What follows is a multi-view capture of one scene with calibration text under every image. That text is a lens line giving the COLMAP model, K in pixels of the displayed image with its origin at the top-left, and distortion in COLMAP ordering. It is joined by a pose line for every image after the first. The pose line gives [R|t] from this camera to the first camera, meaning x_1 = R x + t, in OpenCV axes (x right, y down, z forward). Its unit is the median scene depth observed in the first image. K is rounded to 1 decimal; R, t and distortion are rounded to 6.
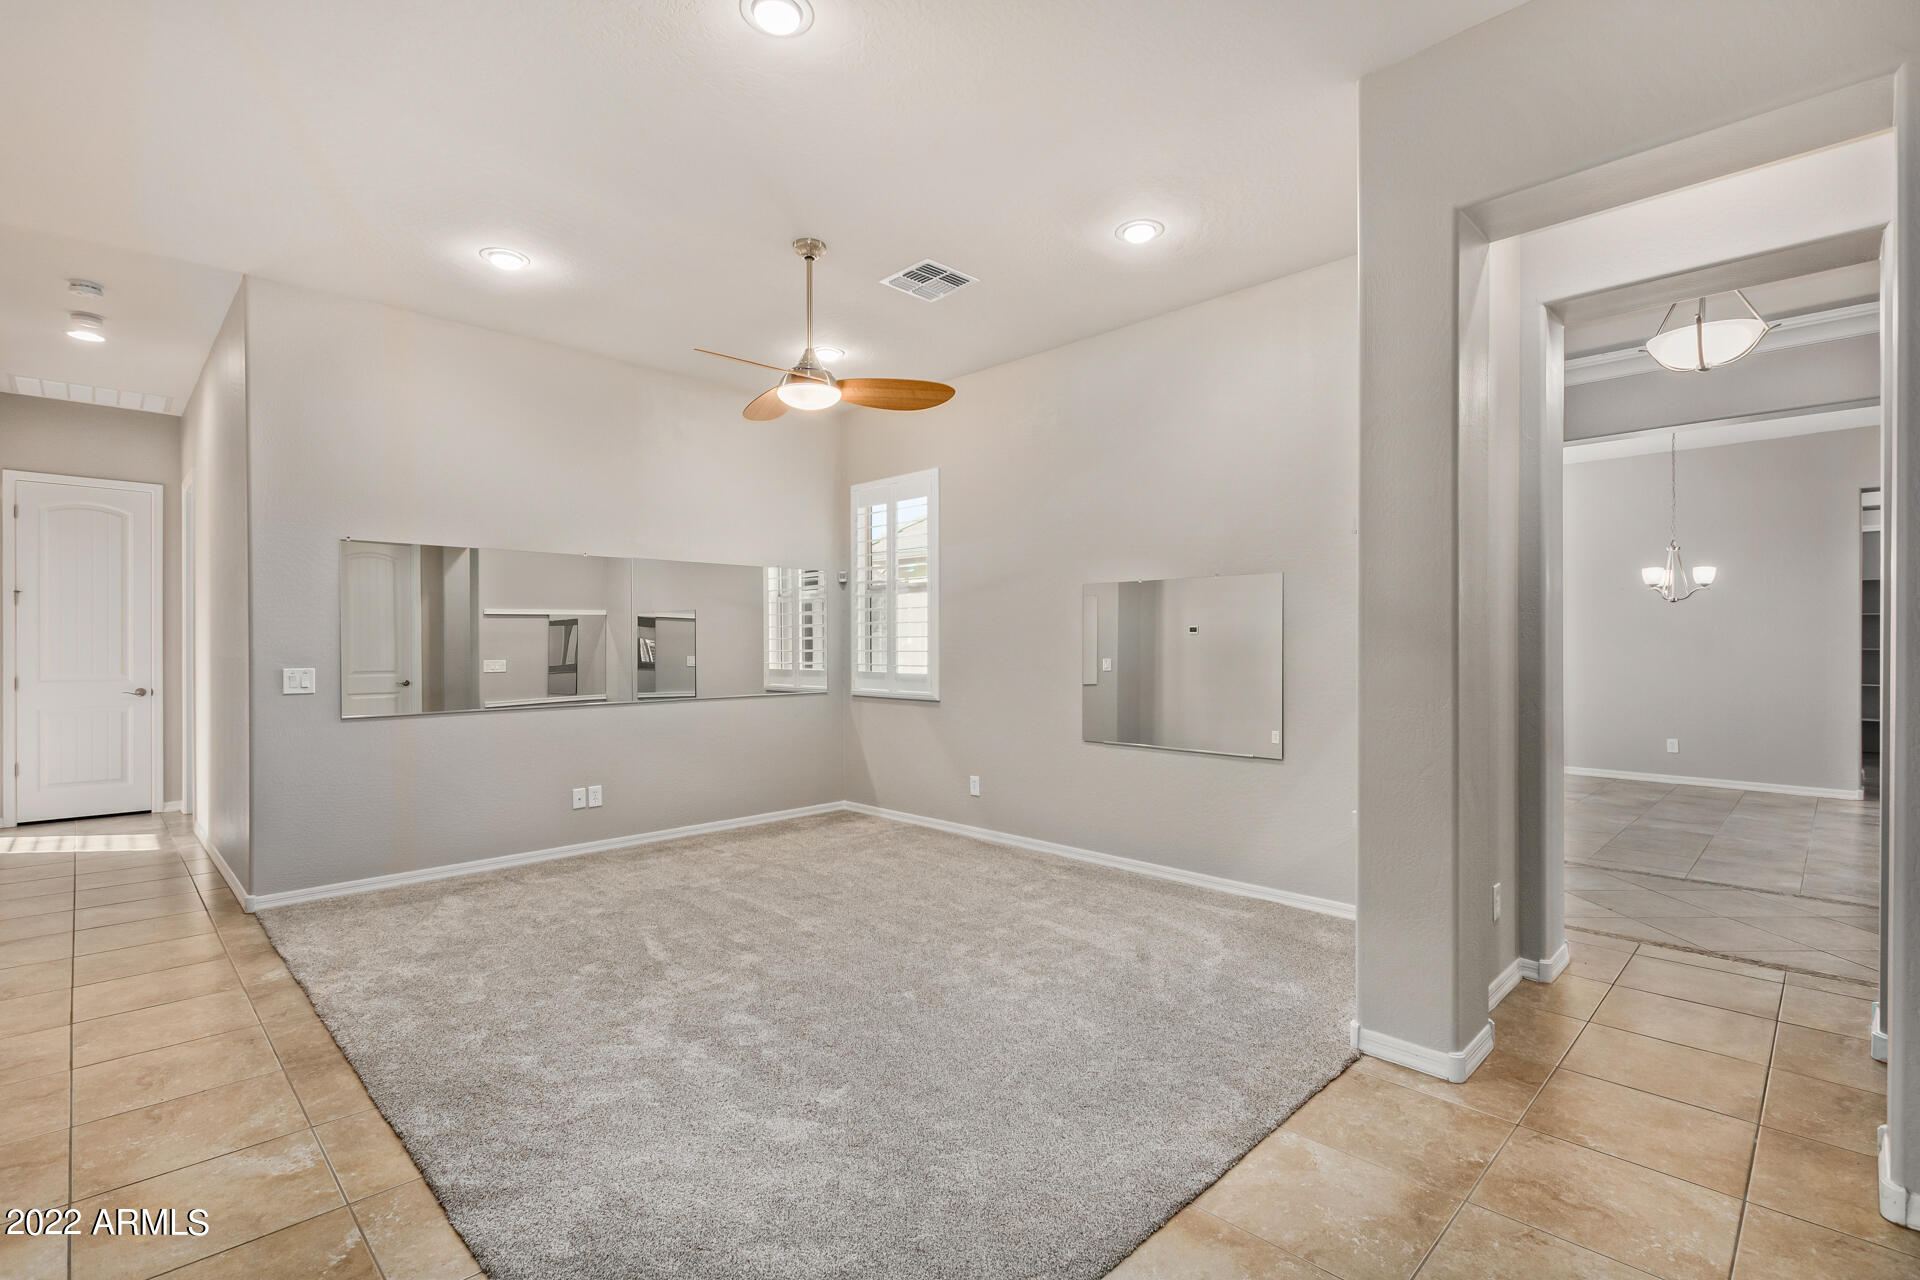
lens RADIAL K [[886.1, 0, 955.2], [0, 886.1, 638.6], [0, 0, 1]] dist [0.008343, -0.000713]
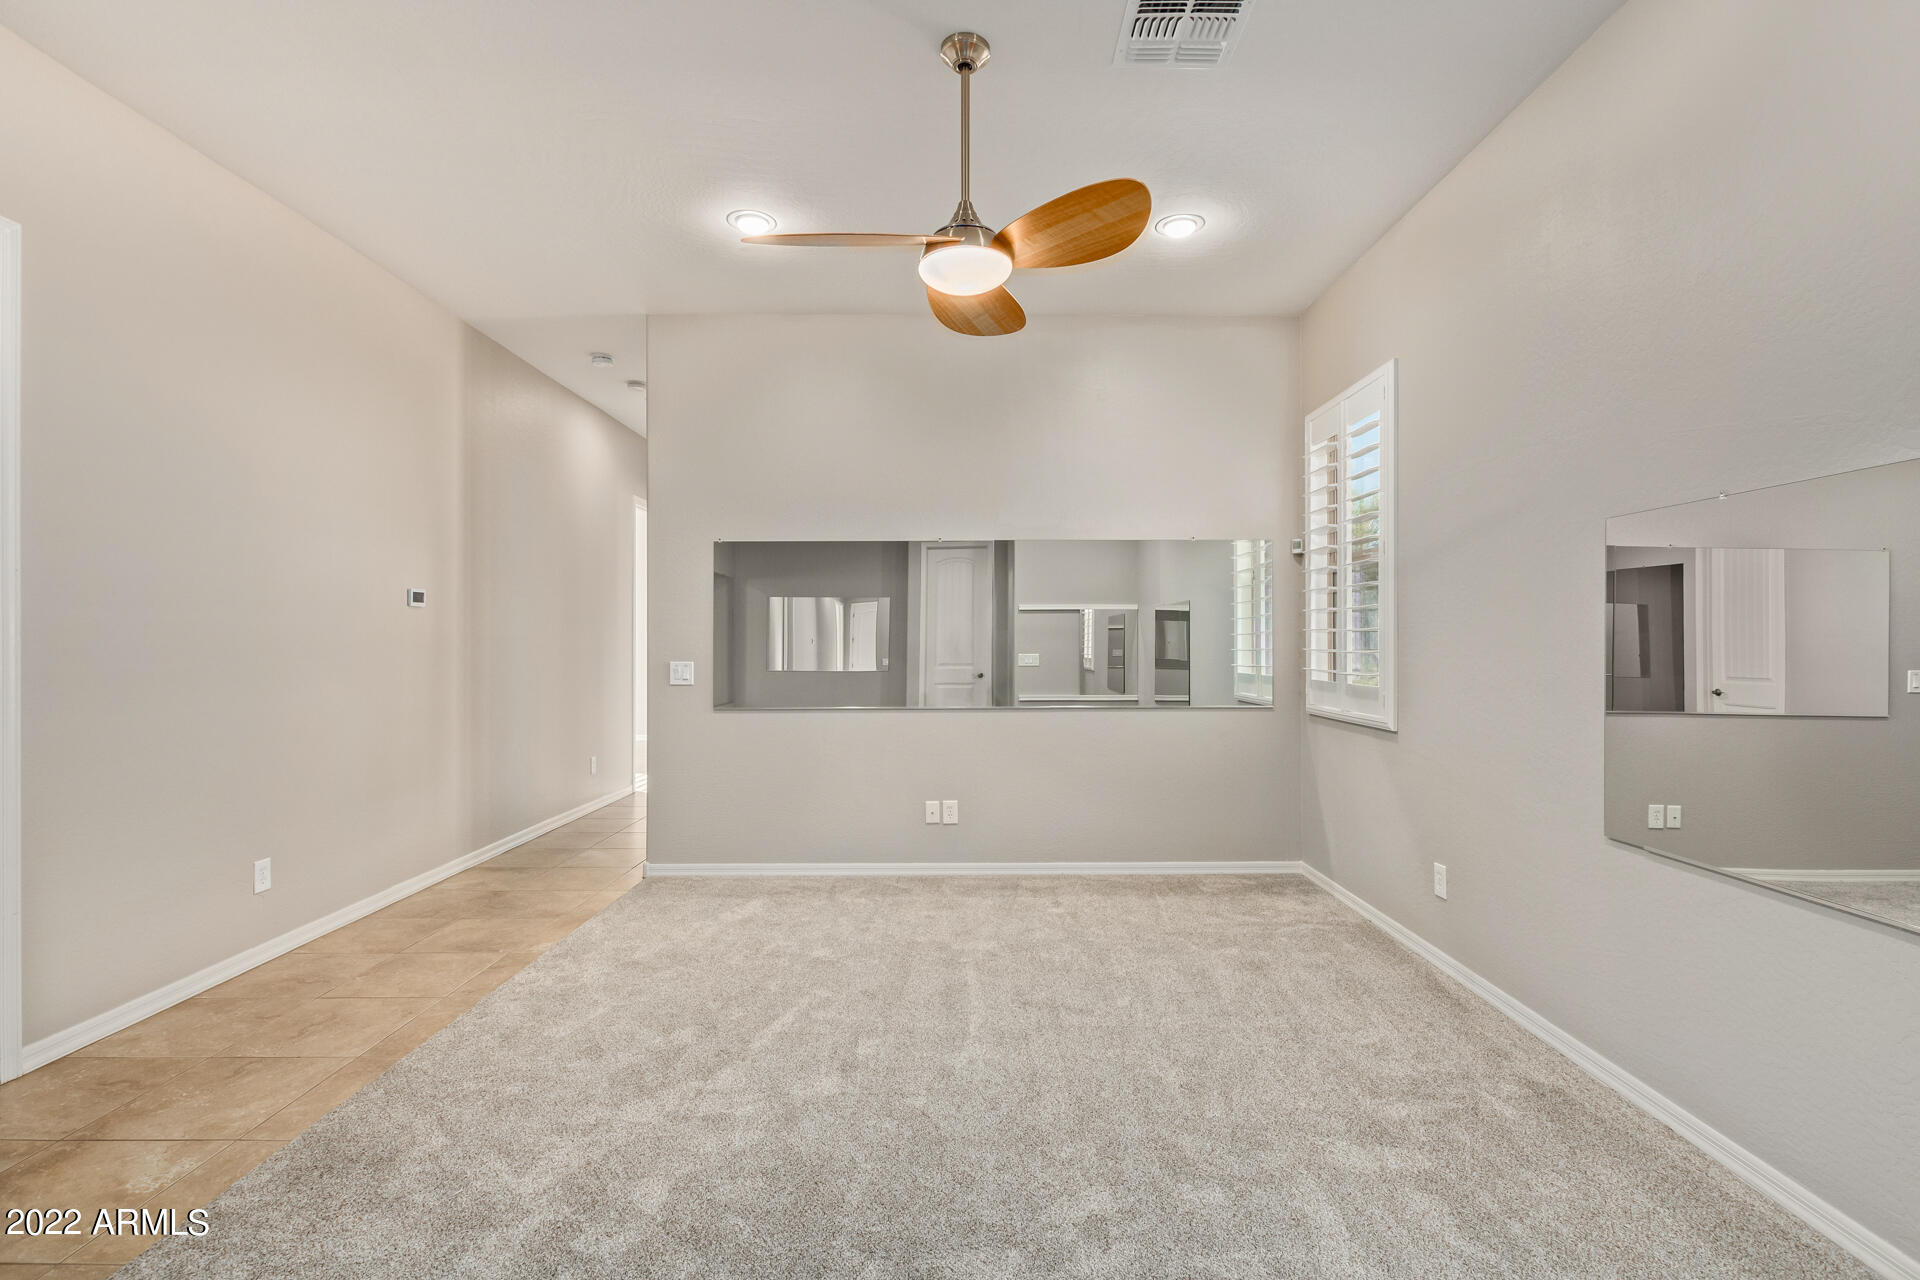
lens RADIAL K [[886.1, 0, 967.7], [0, 886.1, 642.4], [0, 0, 1]] dist [0.008343, -0.000713]
pose [[0.713252, 0.004762, -0.700891, 0.267445], [0.001665, 0.999963, 0.008488, 0.001373], [0.700905, -0.007221, 0.713218, 0.452226]]
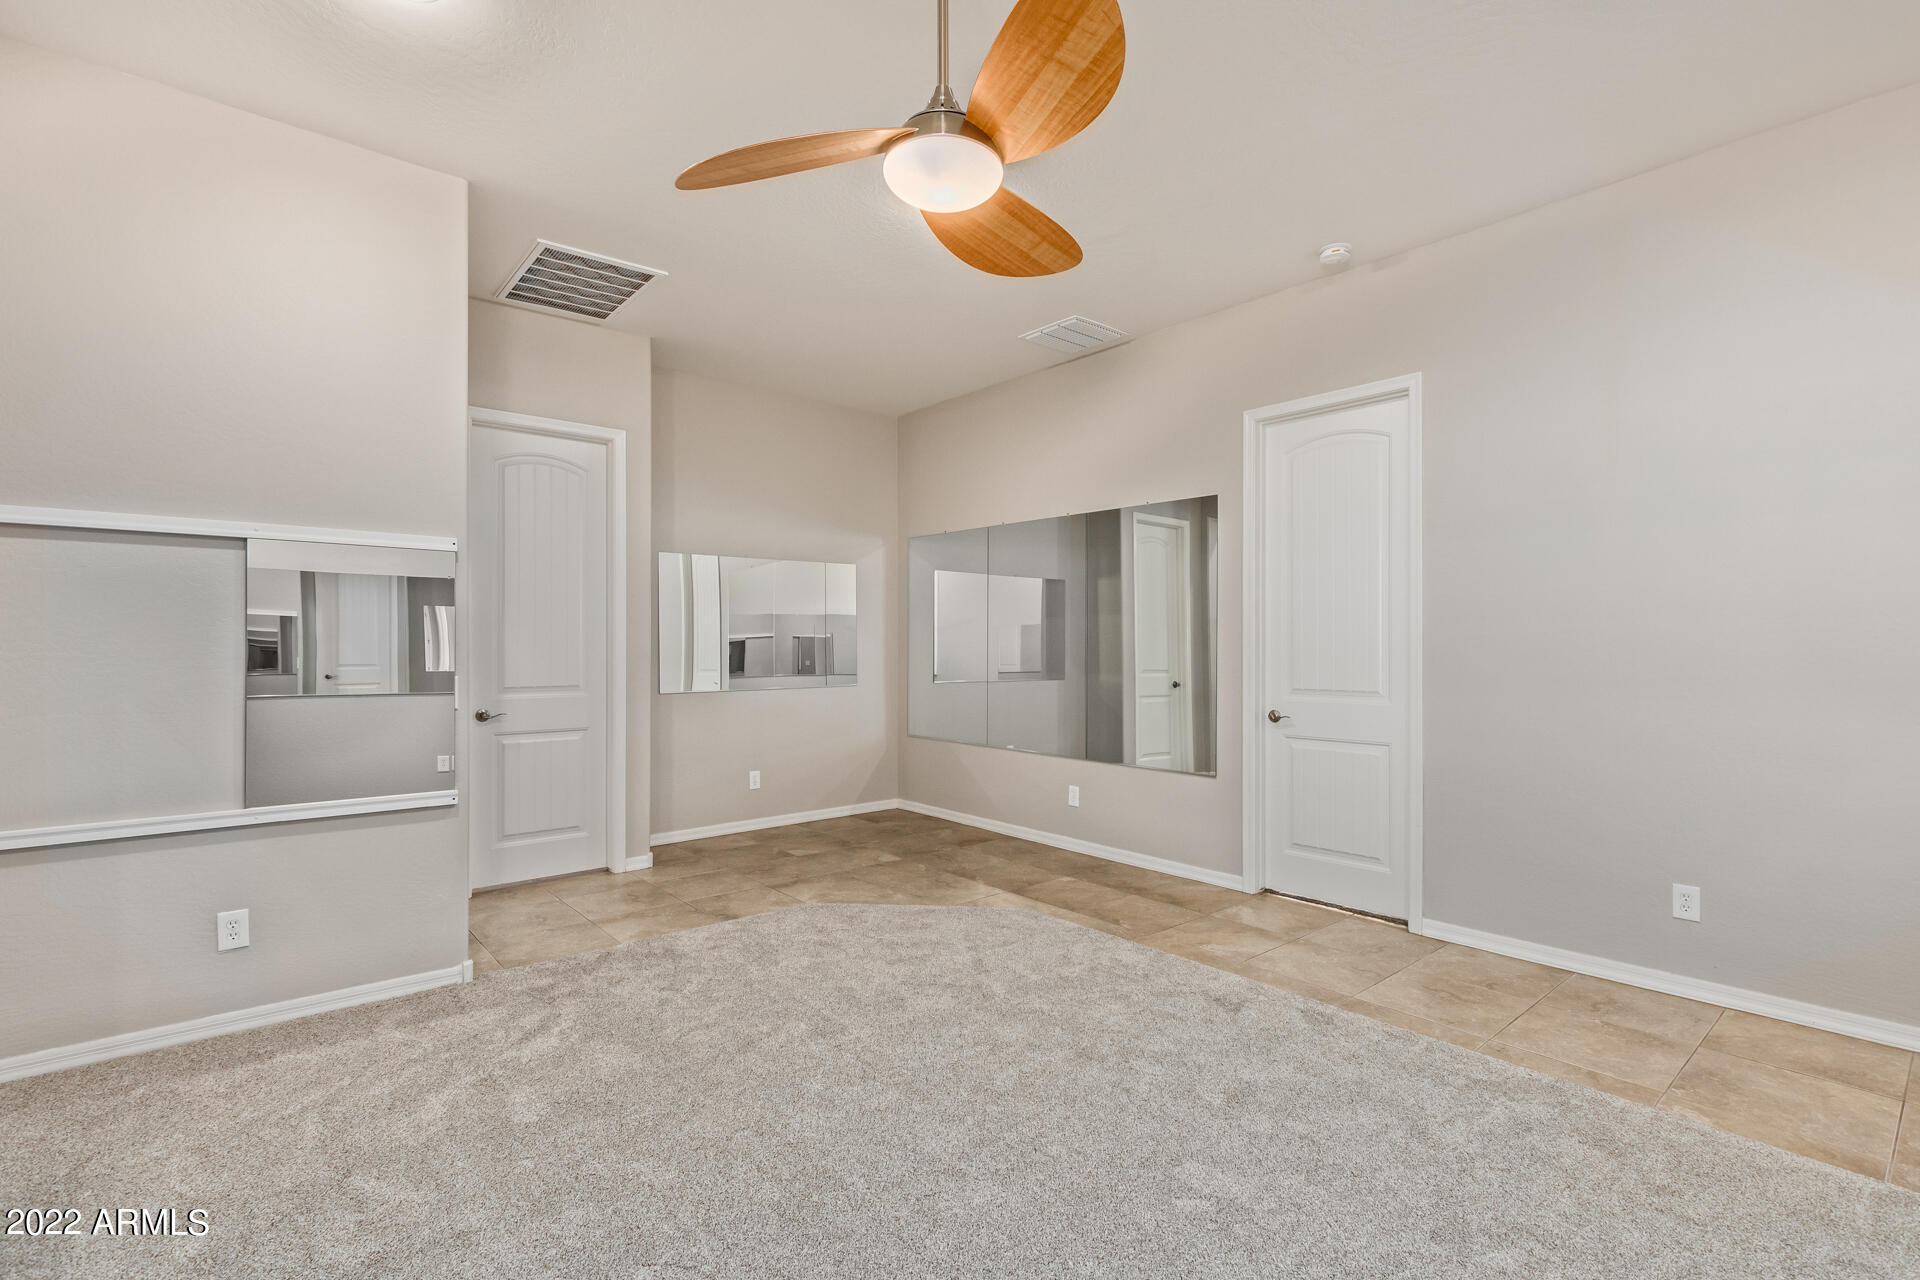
lens RADIAL K [[886.1, 0, 957.9], [0, 886.1, 644.4], [0, 0, 1]] dist [0.008343, -0.000713]
pose [[-0.996519, 0.003330, 0.083296, -0.192366], [0.002453, 0.999940, -0.010630, 0.010632], [-0.083326, -0.010388, -0.996468, 1.326361]]
